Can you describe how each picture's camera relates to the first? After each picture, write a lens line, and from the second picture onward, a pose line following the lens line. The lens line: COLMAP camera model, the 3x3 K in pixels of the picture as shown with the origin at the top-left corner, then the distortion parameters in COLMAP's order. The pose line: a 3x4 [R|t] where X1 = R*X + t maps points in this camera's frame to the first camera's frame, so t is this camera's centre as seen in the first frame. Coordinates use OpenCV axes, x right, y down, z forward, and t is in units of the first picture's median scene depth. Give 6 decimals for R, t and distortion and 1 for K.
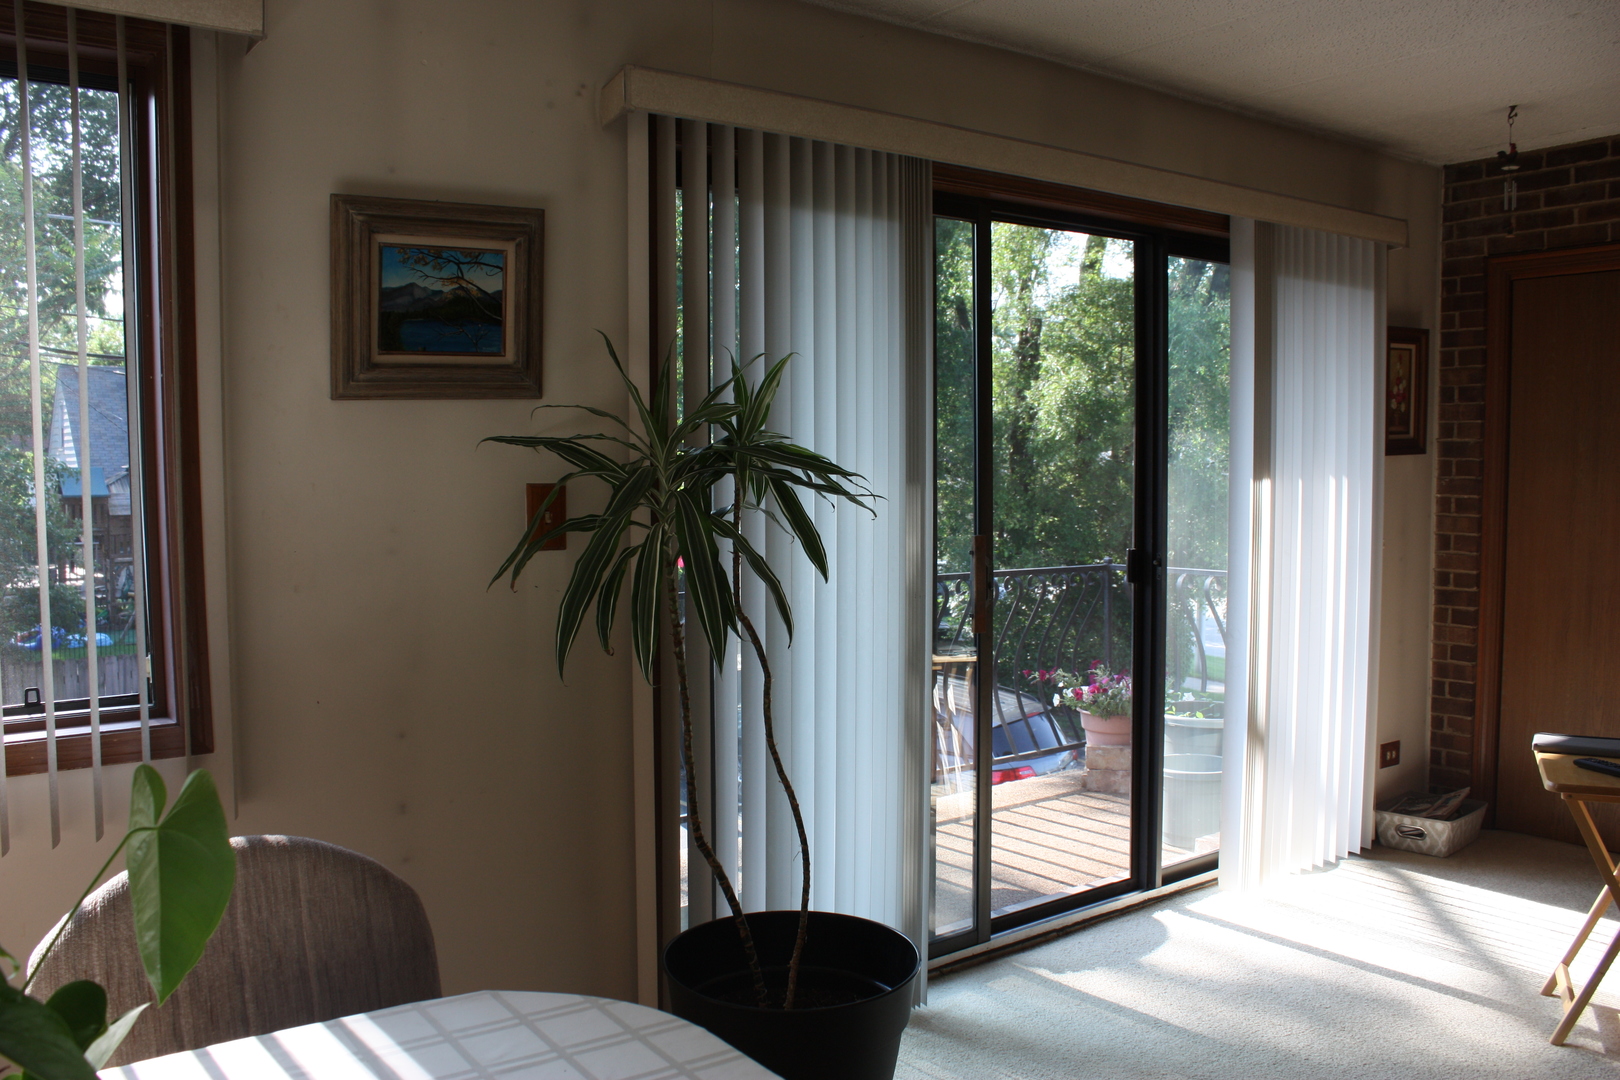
lens RADIAL K [[1354.5, 0, 804.0], [0, 1354.5, 542.1], [0, 0, 1]] dist [-0.170328, 0.160517]
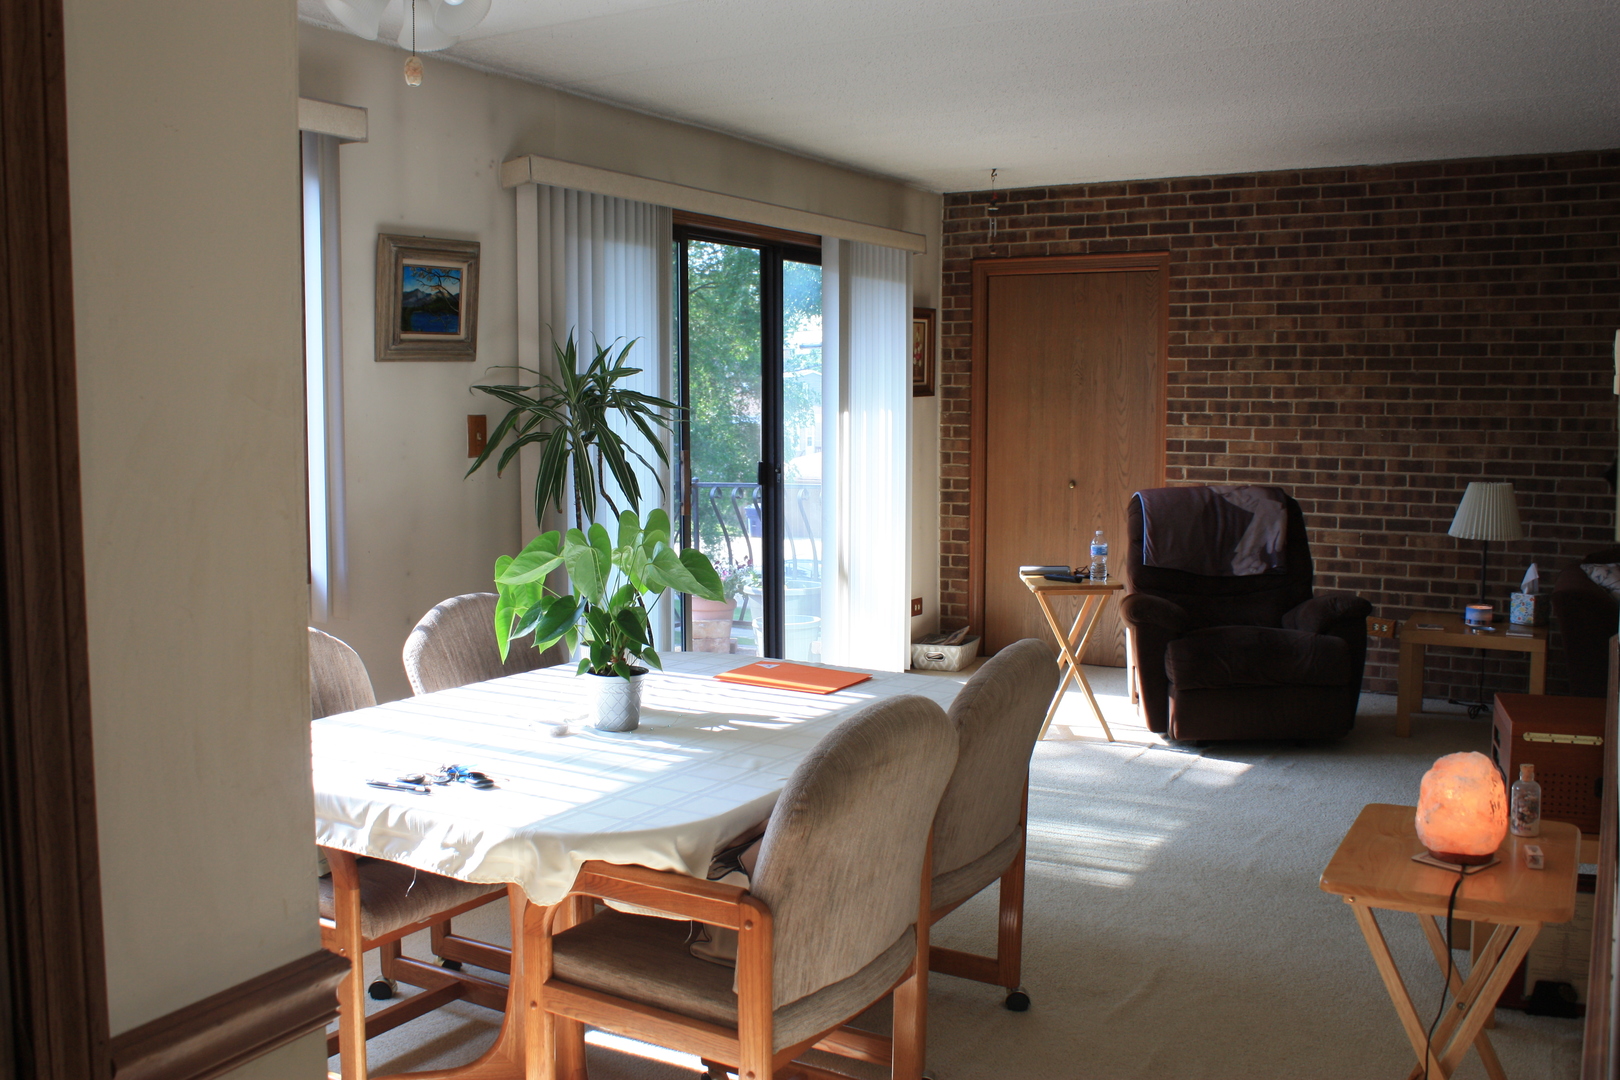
lens RADIAL K [[1494.3, 0, 810.6], [0, 1494.3, 548.4], [0, 0, 1]] dist [-0.140924, 0.138721]
pose [[0.914492, -0.038402, 0.402778, -0.339291], [0.024199, 0.998895, 0.040296, 0.032955], [-0.403880, -0.027103, 0.914410, -0.475479]]
